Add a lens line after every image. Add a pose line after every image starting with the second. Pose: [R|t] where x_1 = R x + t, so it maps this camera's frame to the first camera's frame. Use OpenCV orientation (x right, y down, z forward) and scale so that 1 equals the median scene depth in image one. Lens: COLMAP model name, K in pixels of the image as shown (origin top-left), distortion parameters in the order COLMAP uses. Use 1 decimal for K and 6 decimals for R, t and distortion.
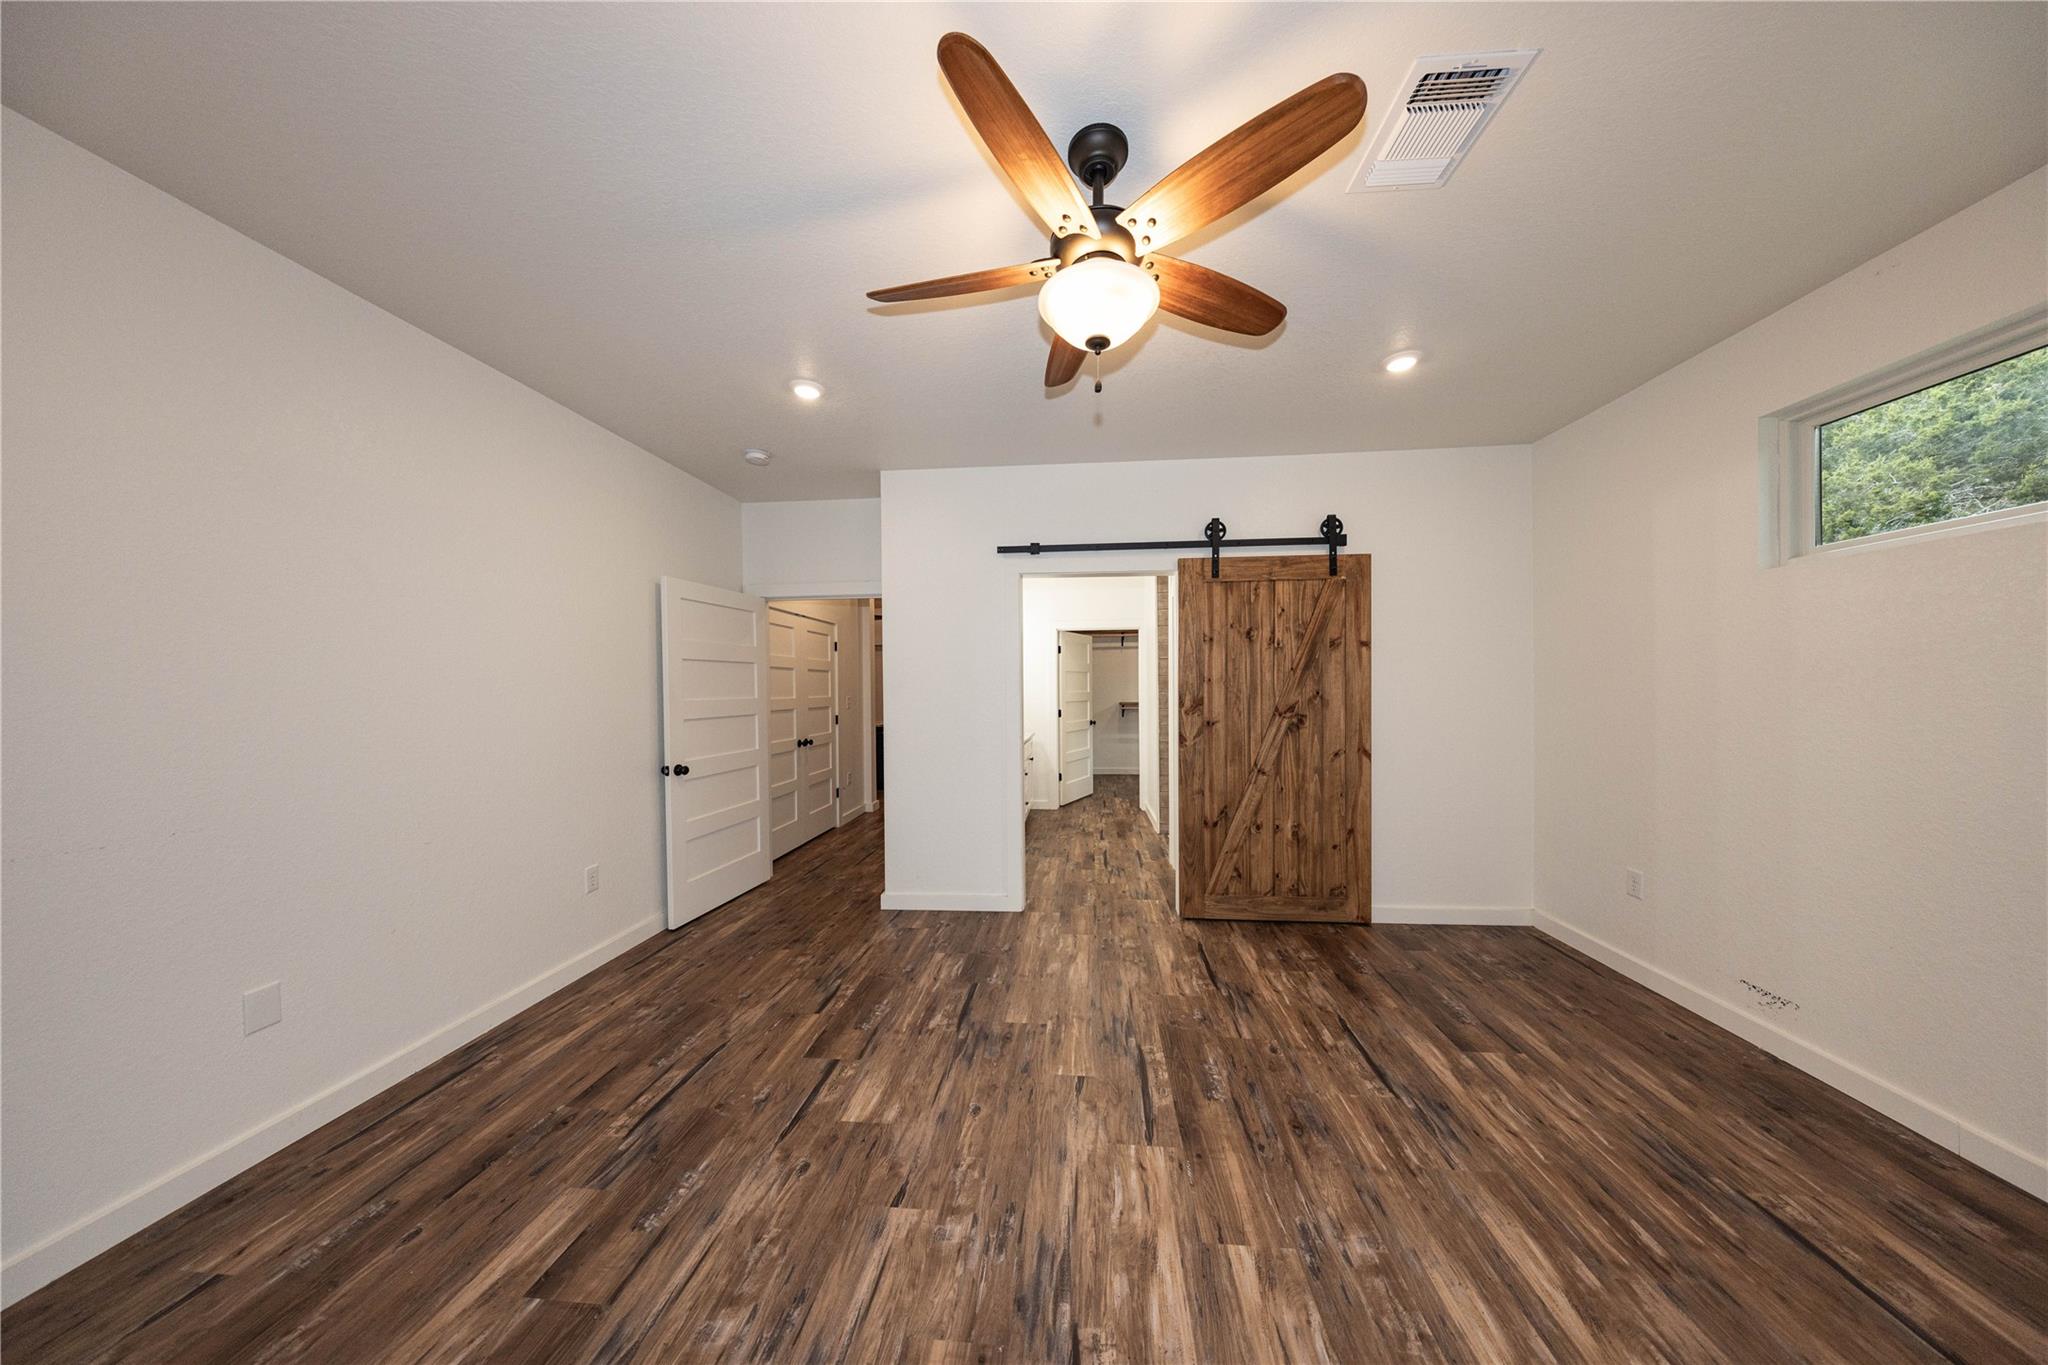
lens RADIAL K [[591.1, 0, 1052.4], [0, 591.1, 686.5], [0, 0, 1]] dist [0.002897, -0.001968]
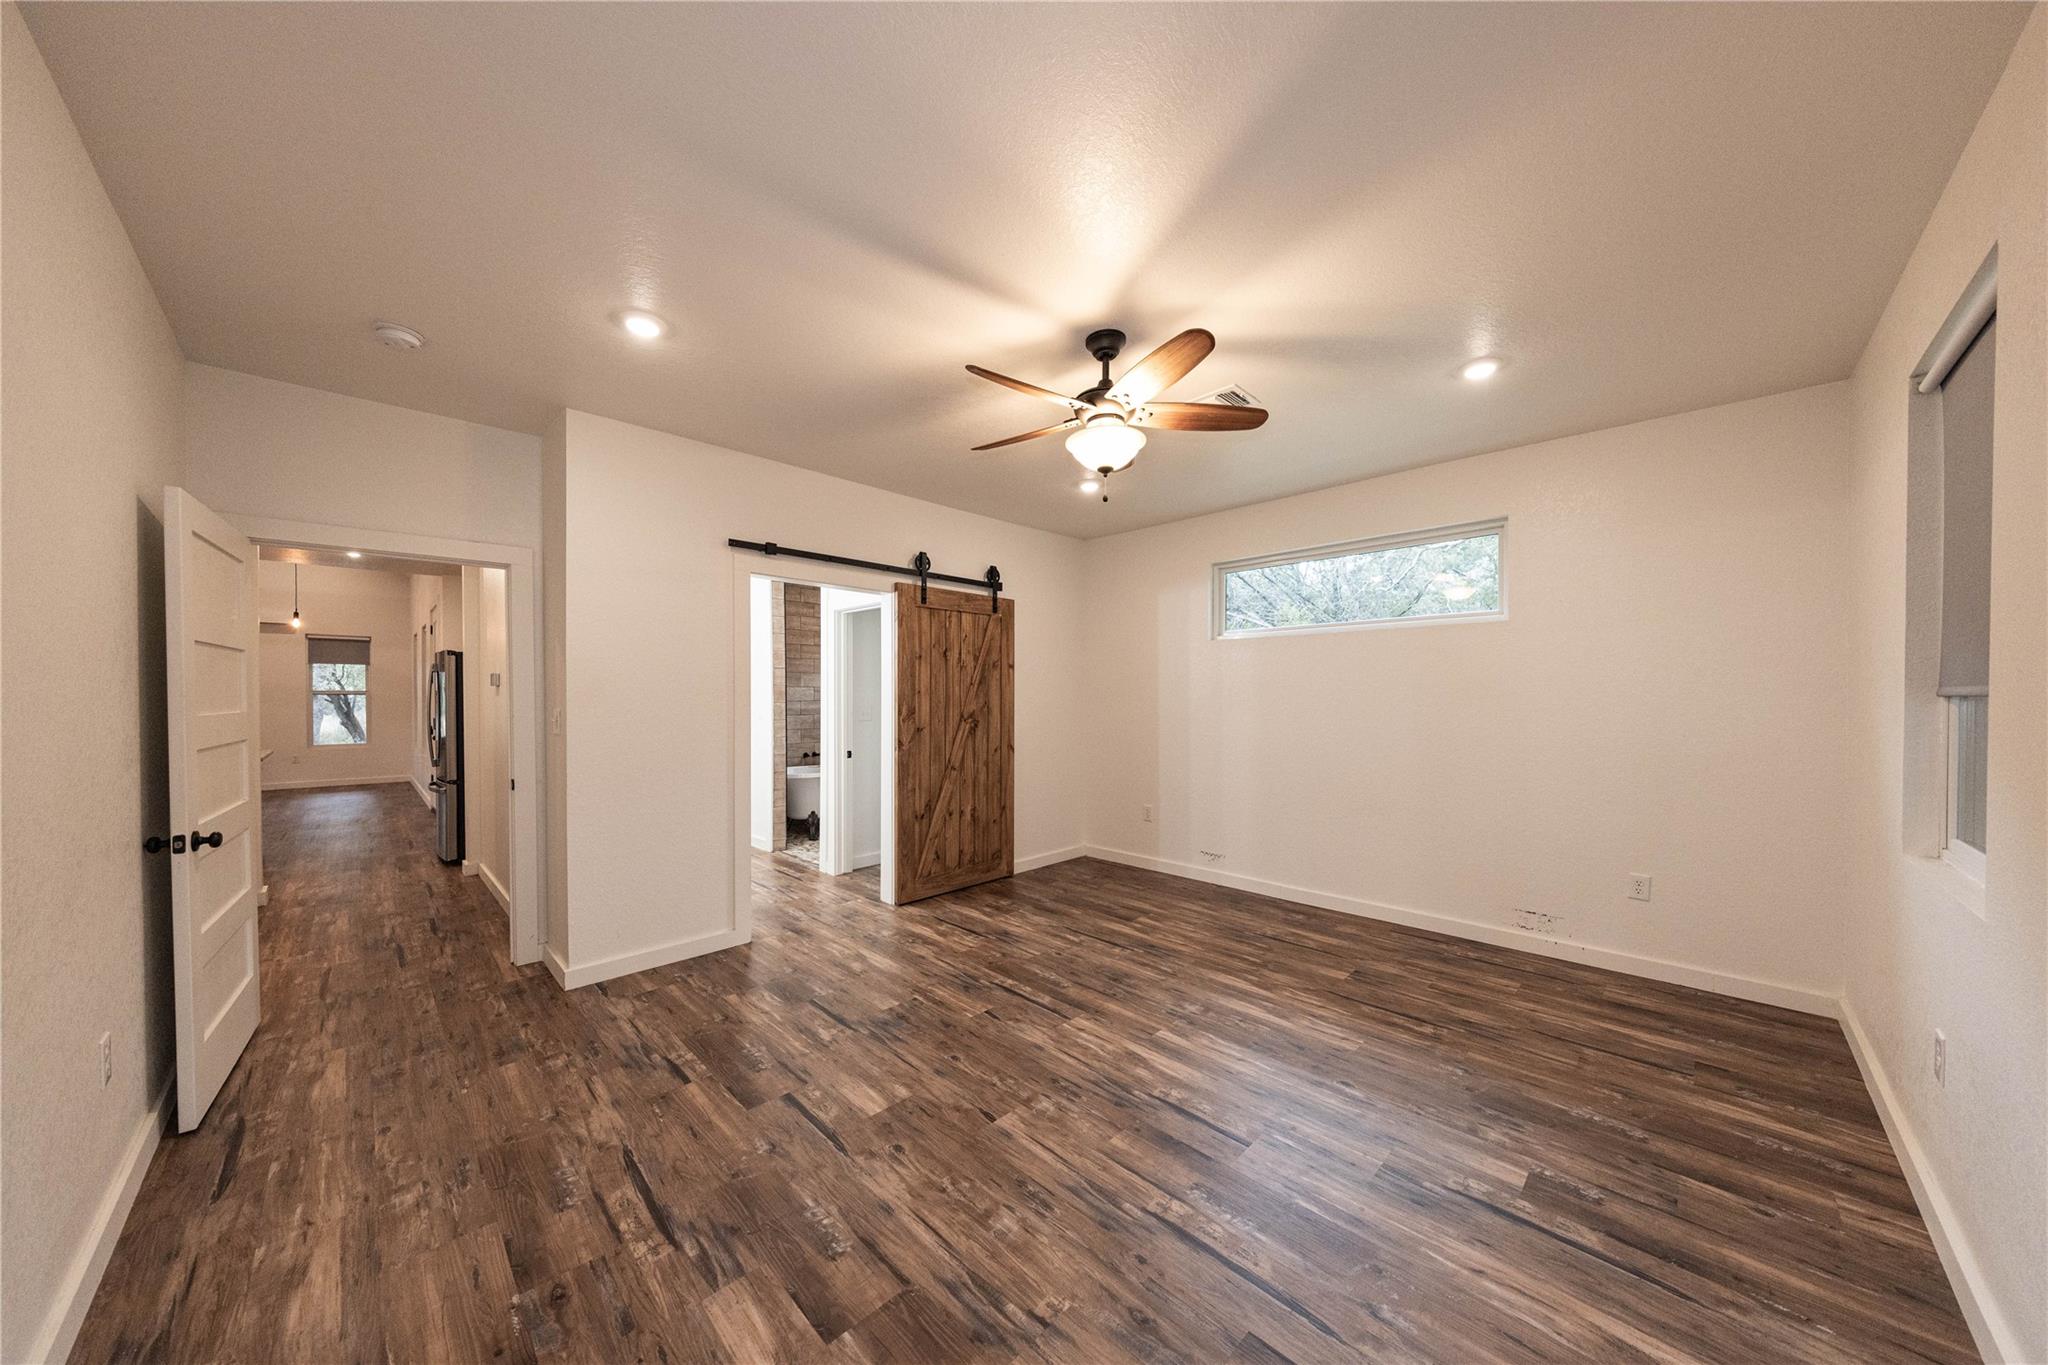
lens RADIAL K [[621.5, 0, 1012.5], [0, 621.5, 700.9], [0, 0, 1]] dist [0.009093, -0.004601]
pose [[0.684989, 0.001073, 0.728553, -0.492923], [-0.005620, 0.999977, 0.003810, 0.000742], [-0.728532, -0.006704, 0.684979, 0.038009]]
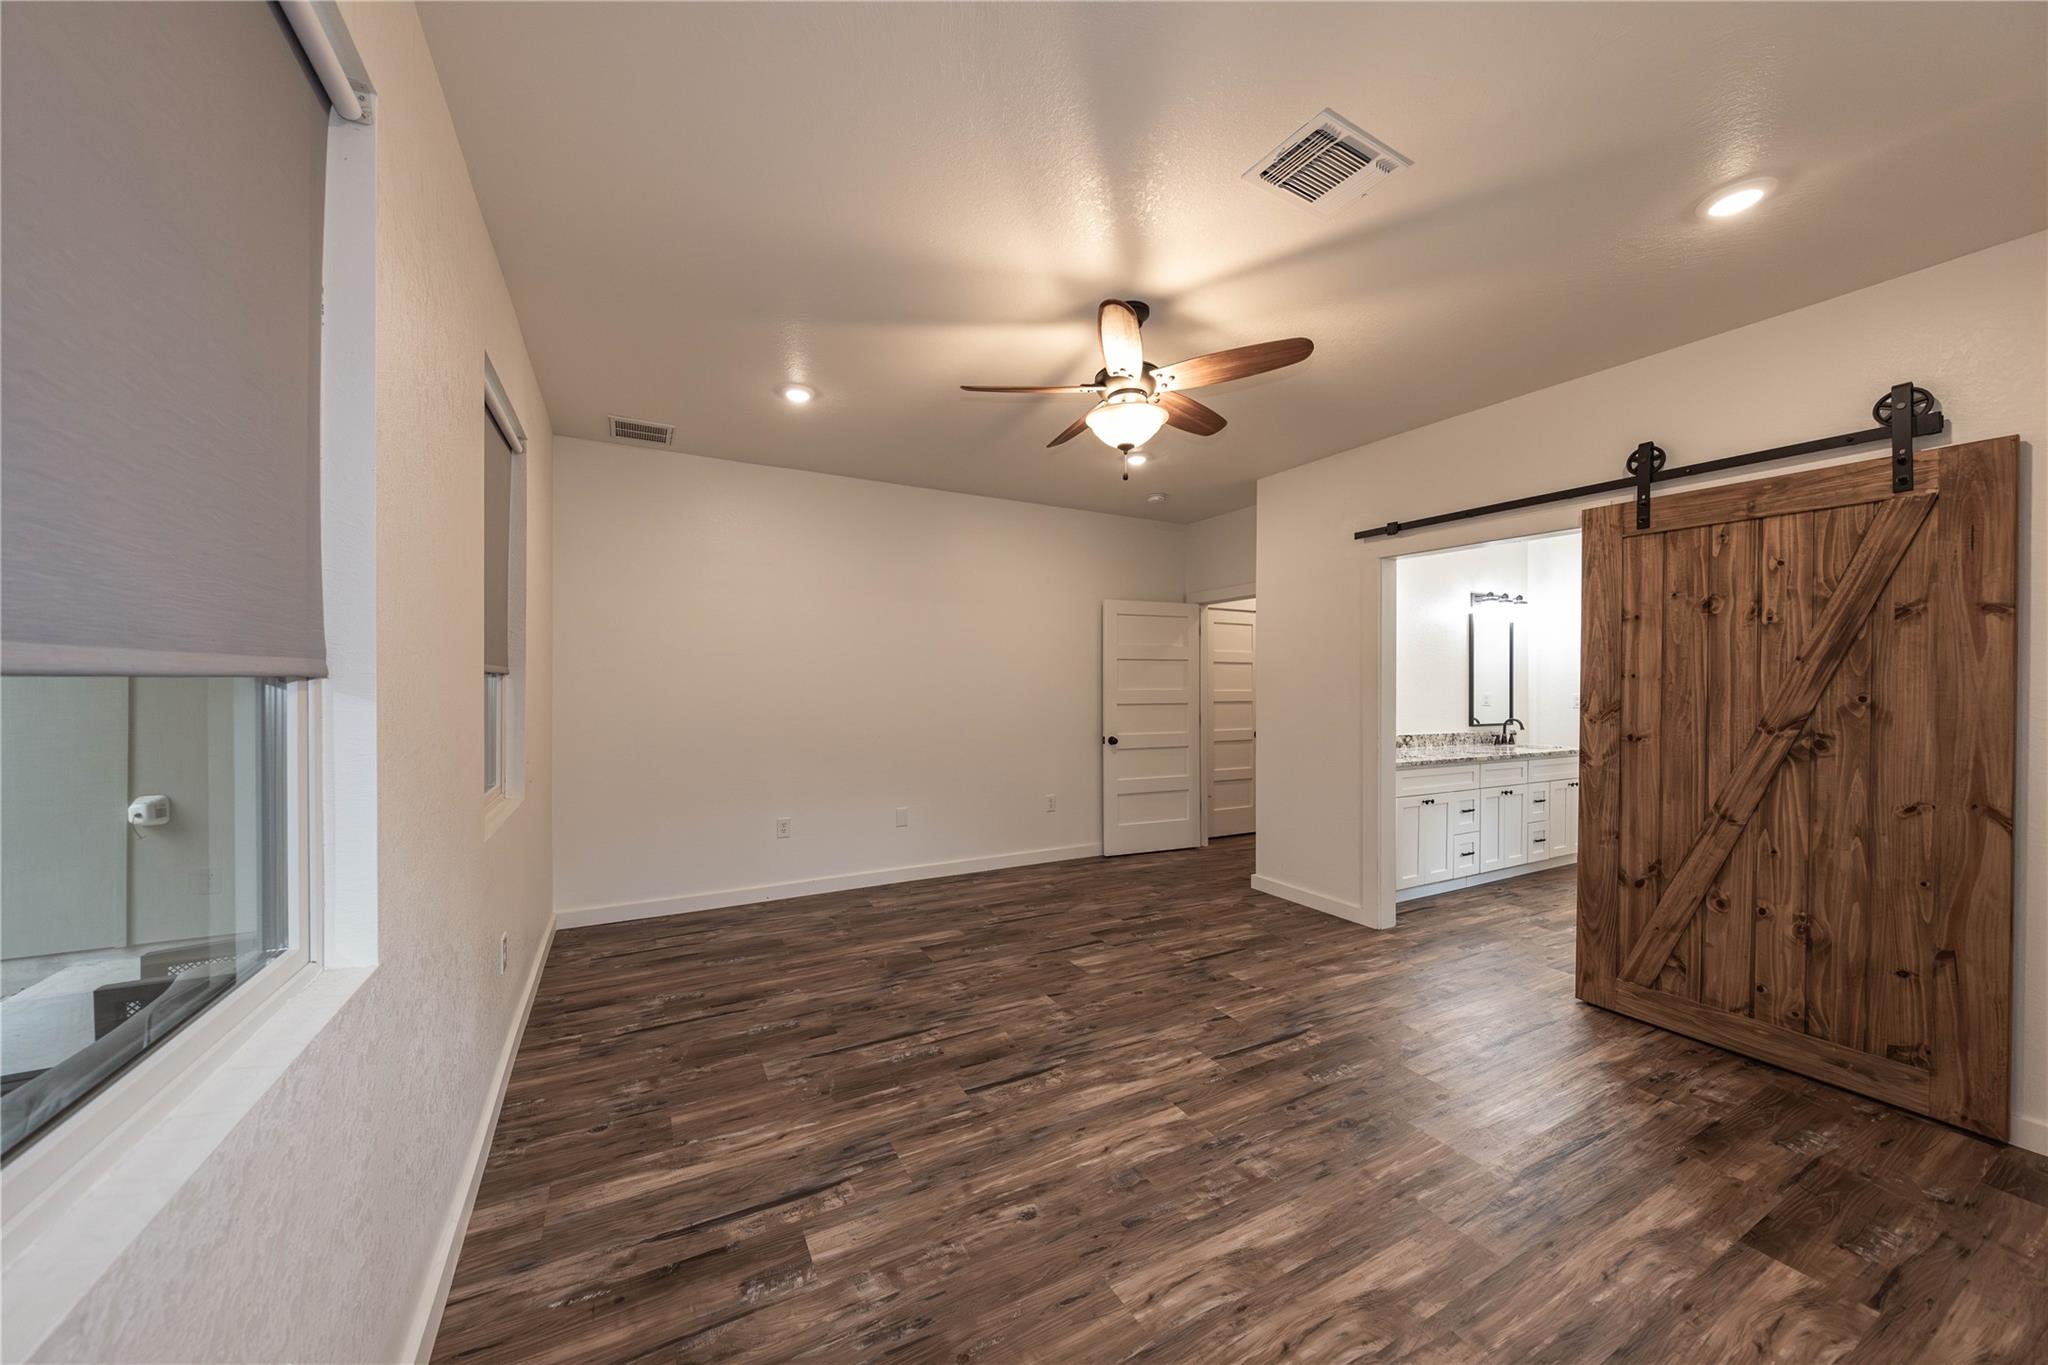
lens RADIAL K [[728.9, 0, 1043.9], [0, 728.9, 680.4], [0, 0, 1]] dist [0.002507, -0.004712]
pose [[0.561010, 0.007718, -0.827773, 0.590573], [-0.010302, 0.999944, 0.002342, -0.000301], [0.827745, 0.007214, 0.561058, -0.063189]]
